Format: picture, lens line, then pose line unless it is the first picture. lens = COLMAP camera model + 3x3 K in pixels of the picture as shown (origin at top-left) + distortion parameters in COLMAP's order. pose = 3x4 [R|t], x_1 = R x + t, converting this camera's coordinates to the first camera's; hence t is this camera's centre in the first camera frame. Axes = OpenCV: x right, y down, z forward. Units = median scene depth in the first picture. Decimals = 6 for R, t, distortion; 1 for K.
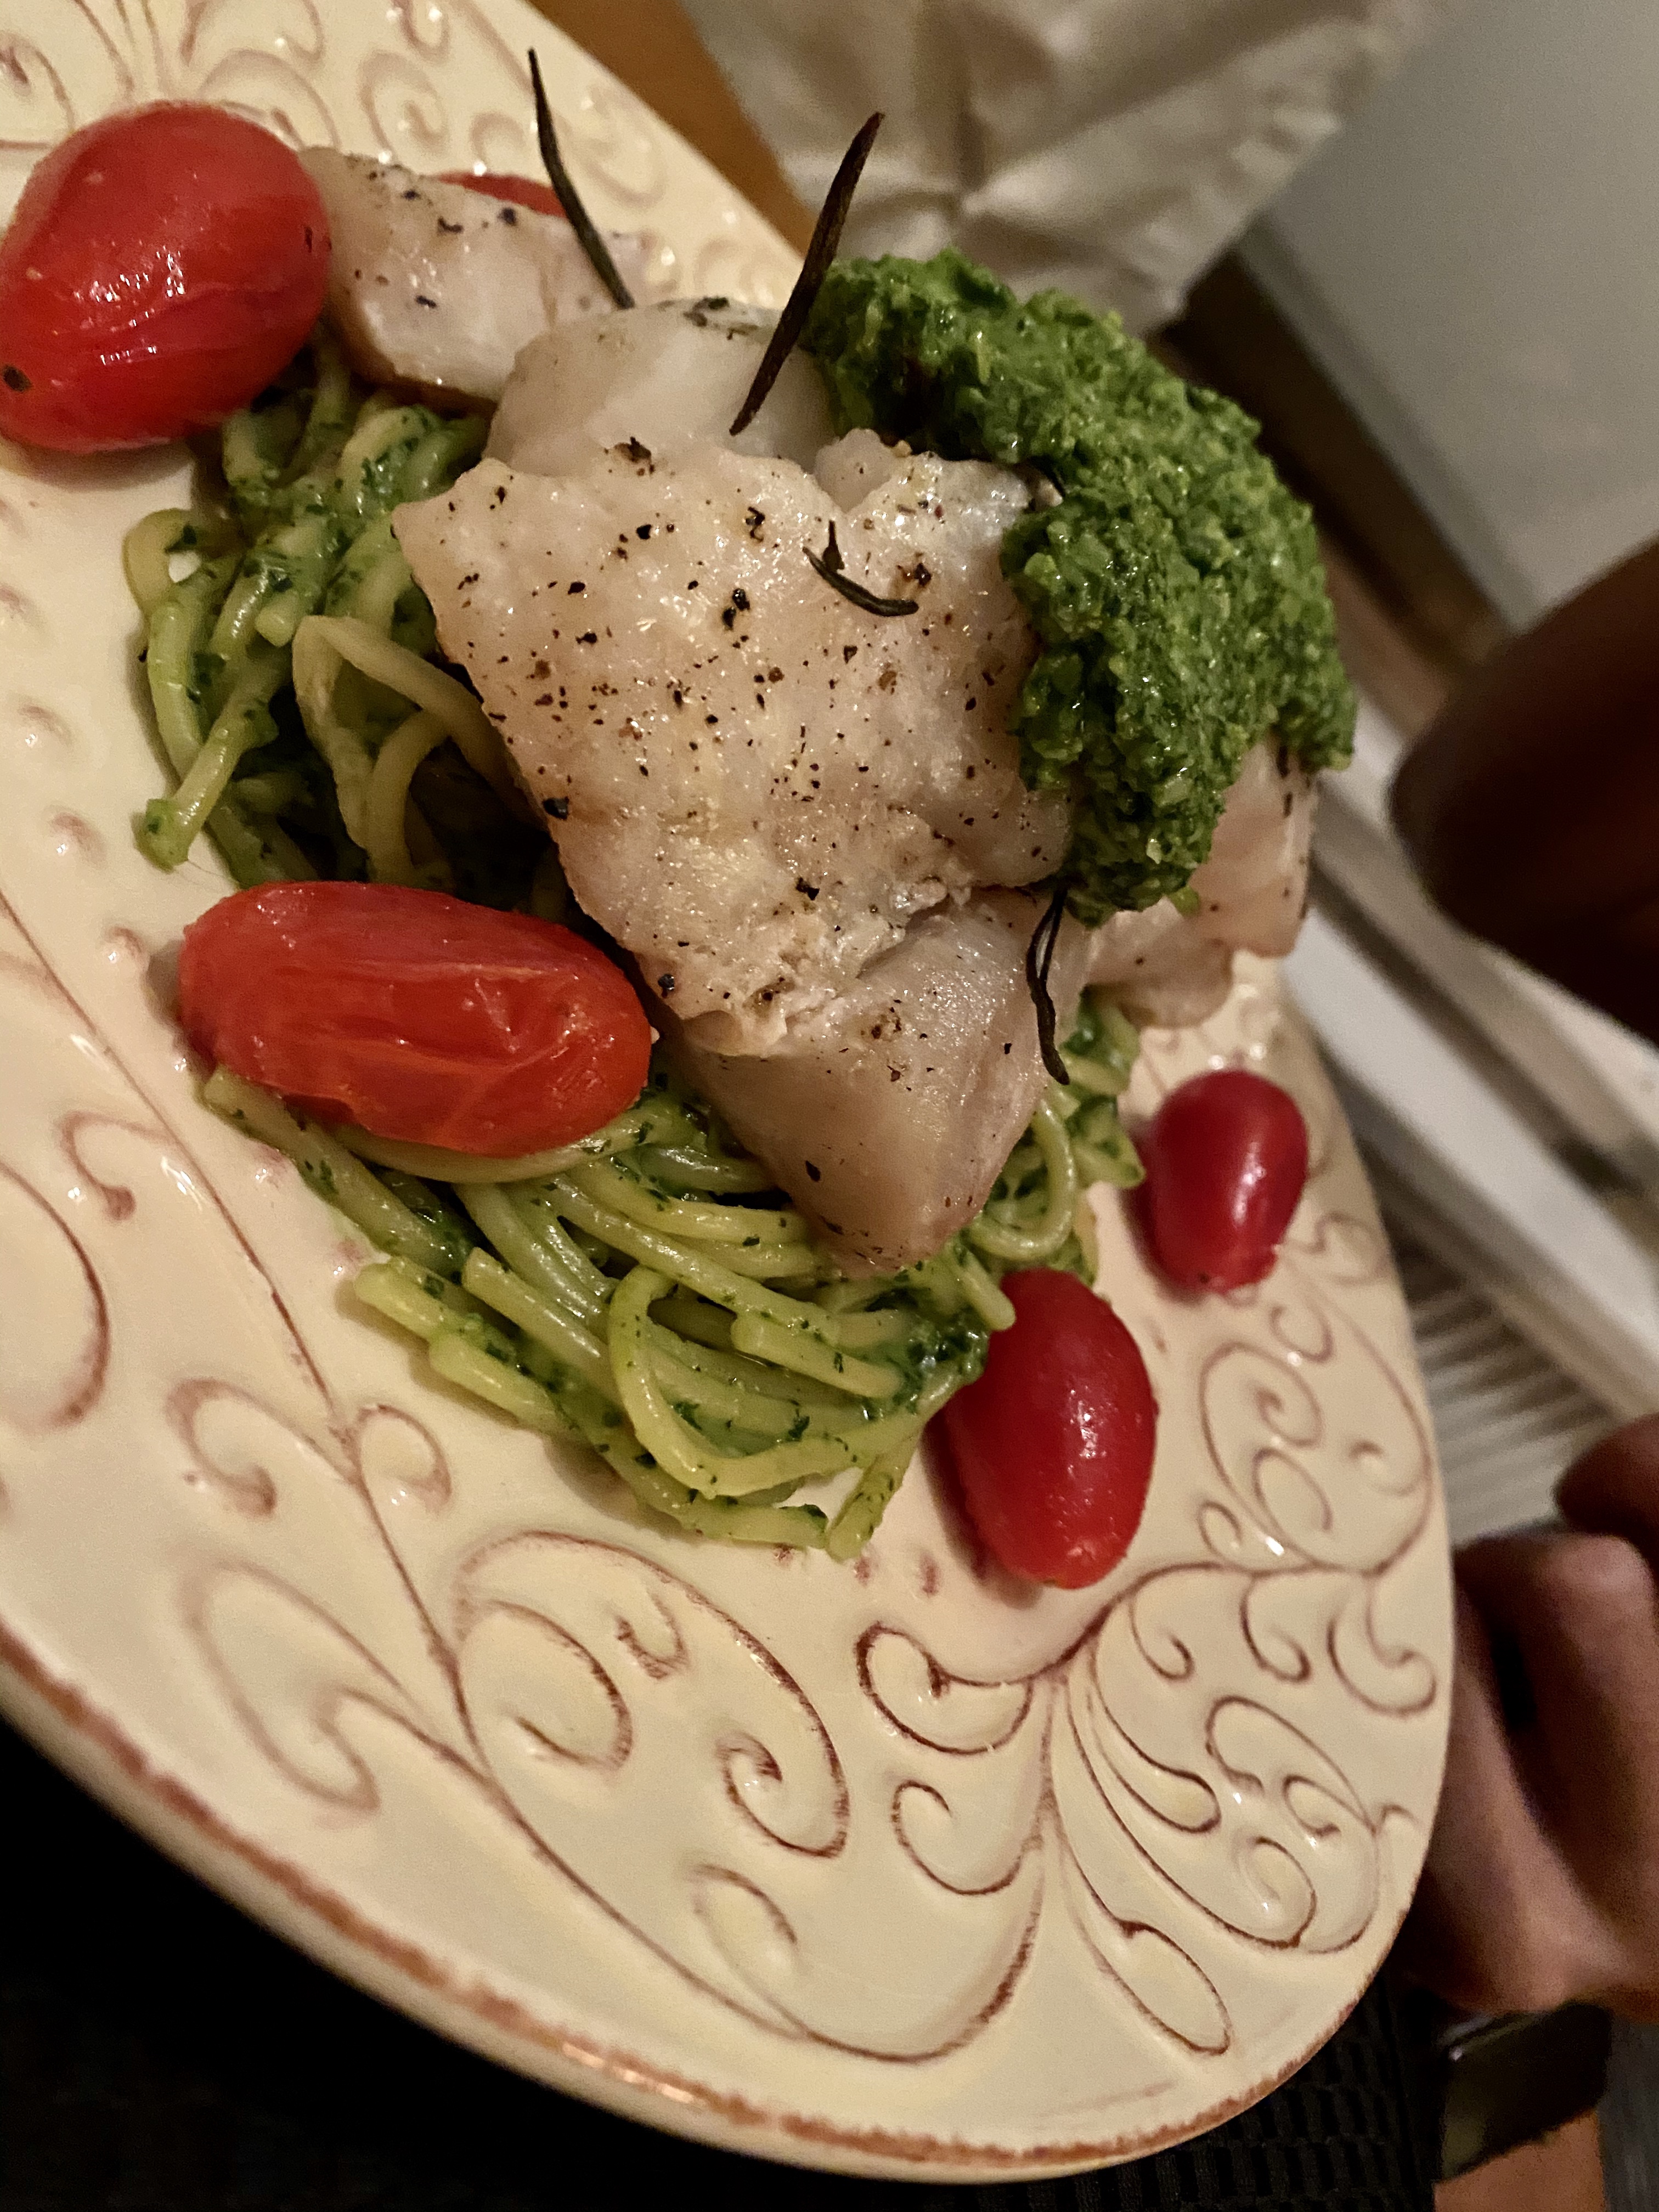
lens RADIAL K [[1807.3, 0, 840.1], [0, 1807.3, 1099.4], [0, 0, 1]] dist [0.059704, -0.161099]
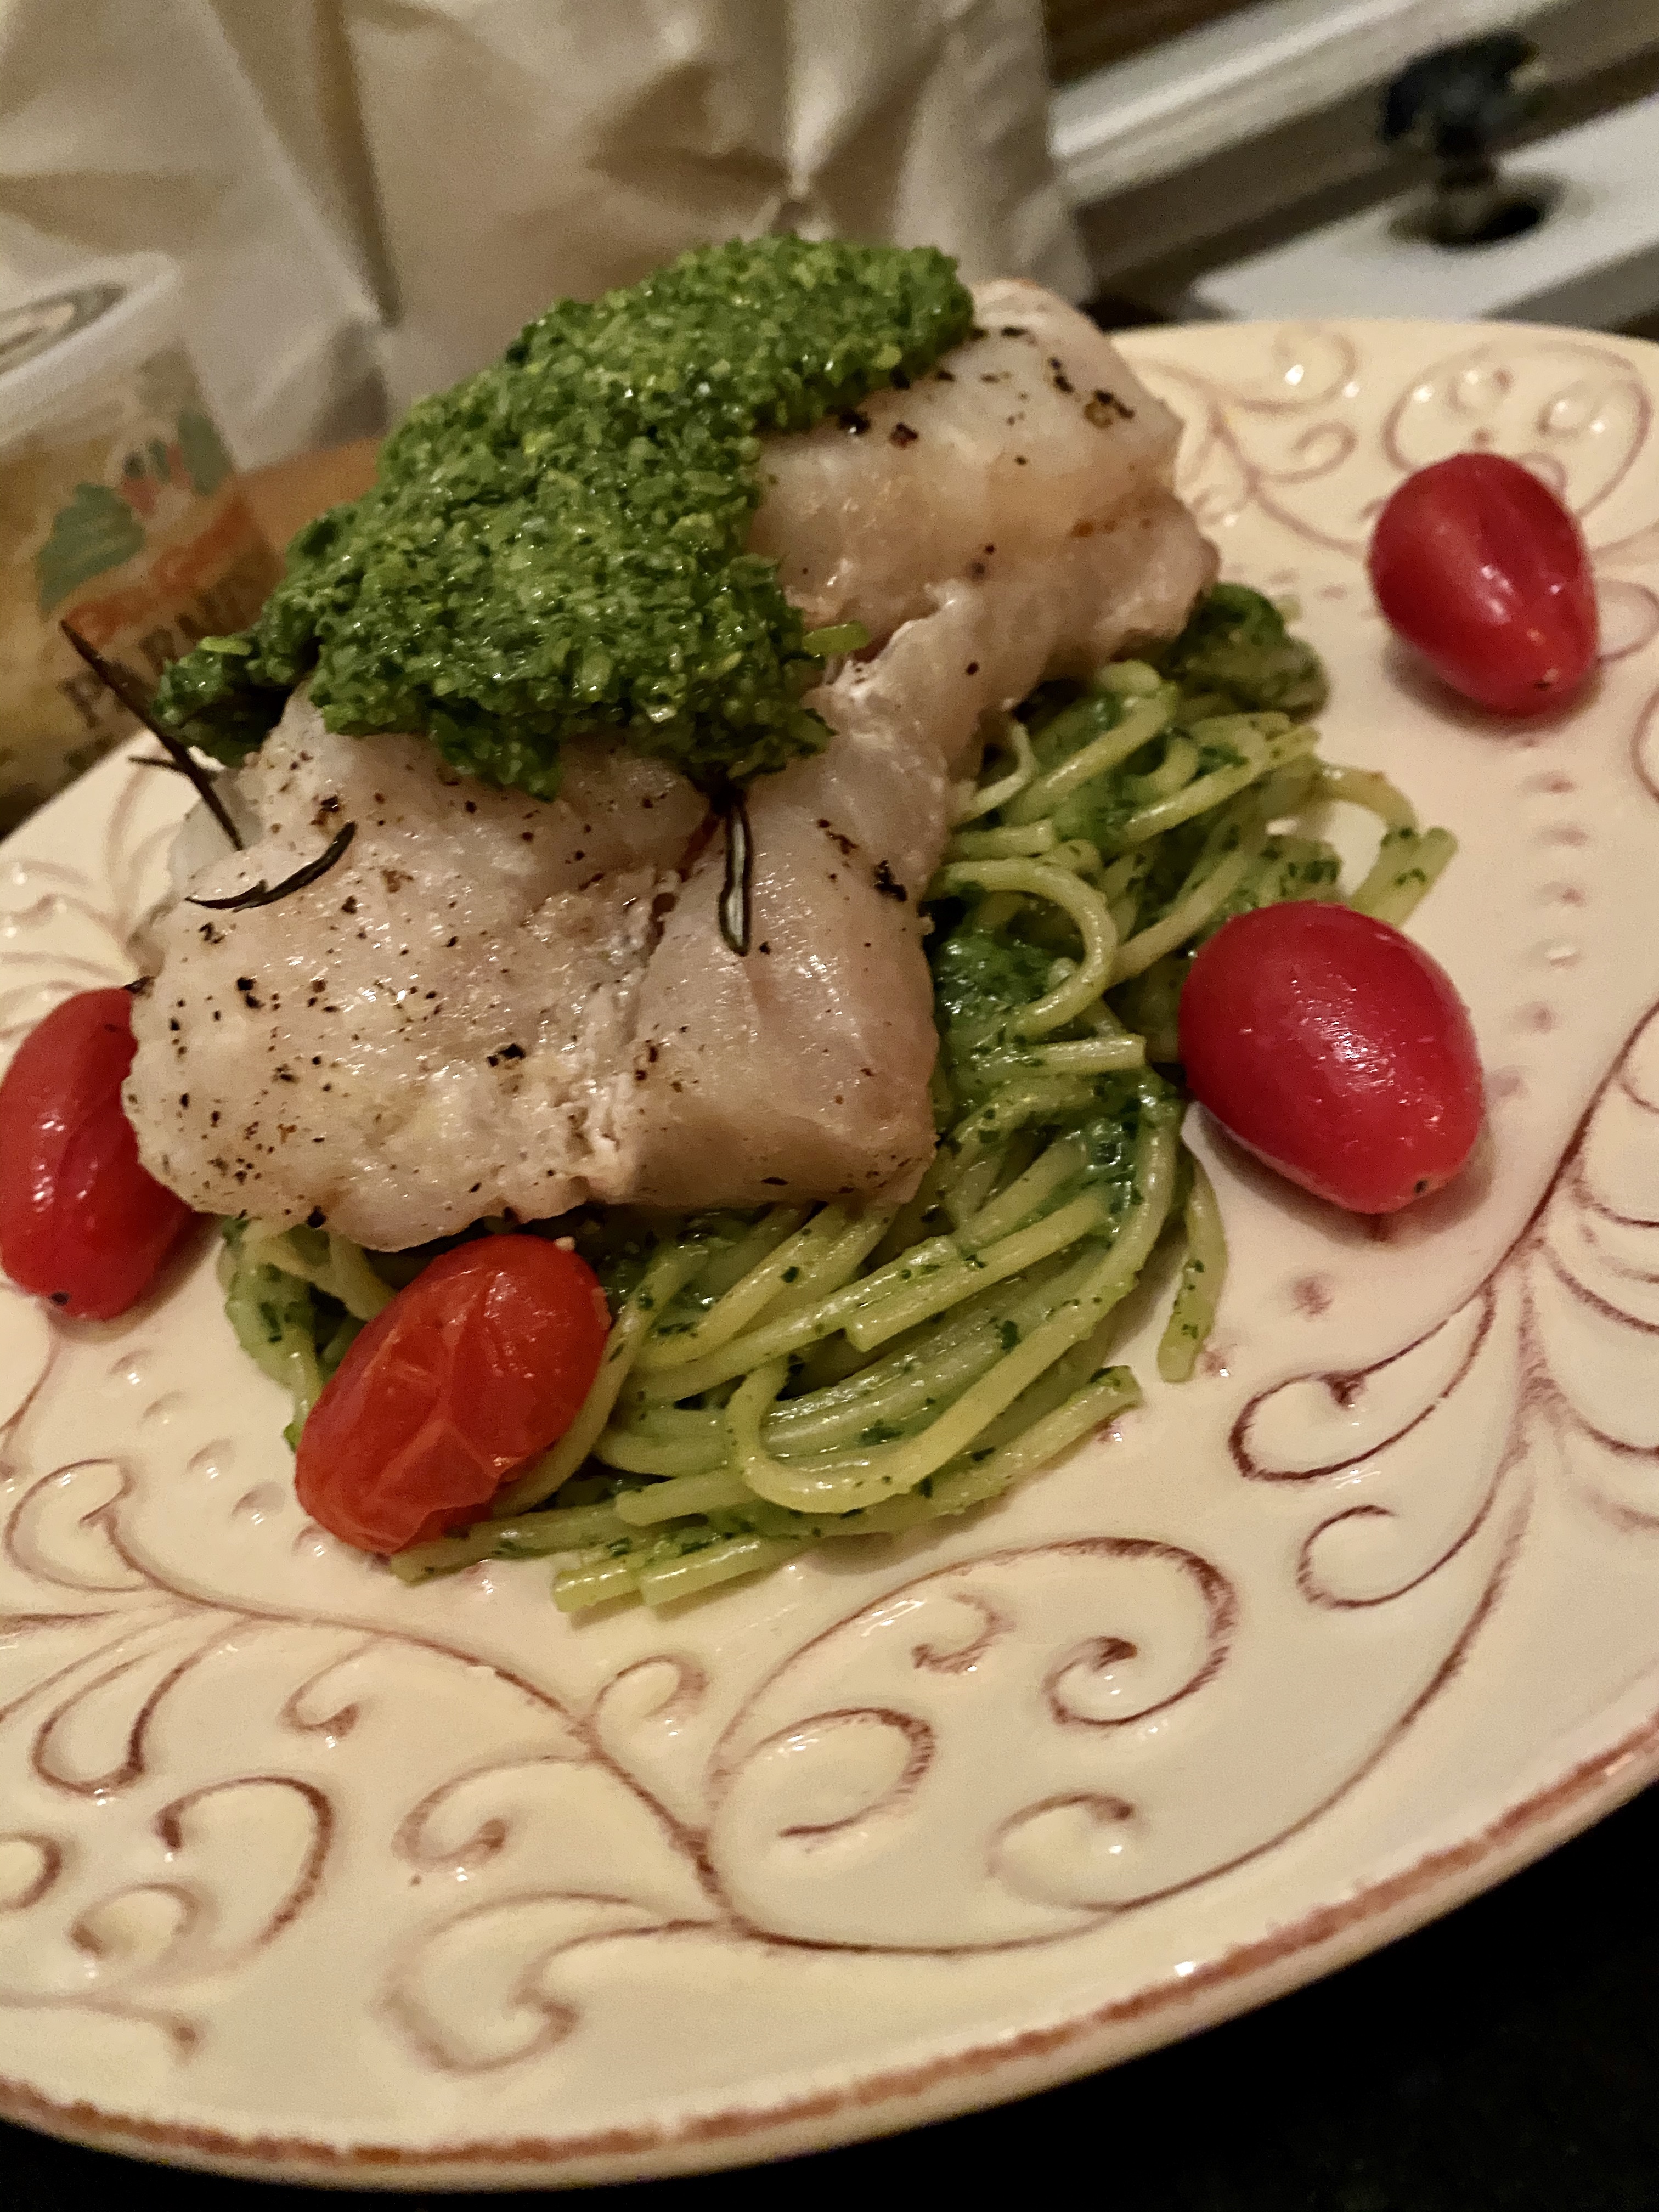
lens RADIAL K [[1802.1, 0, 829.5], [0, 1802.1, 1106.0], [0, 0, 1]] dist [-0.010547, -0.006218]
pose [[0.400947, -0.772044, -0.493143, 0.565406], [0.752290, 0.584667, -0.303685, 0.370863], [0.522782, -0.249225, 0.815221, 0.244476]]
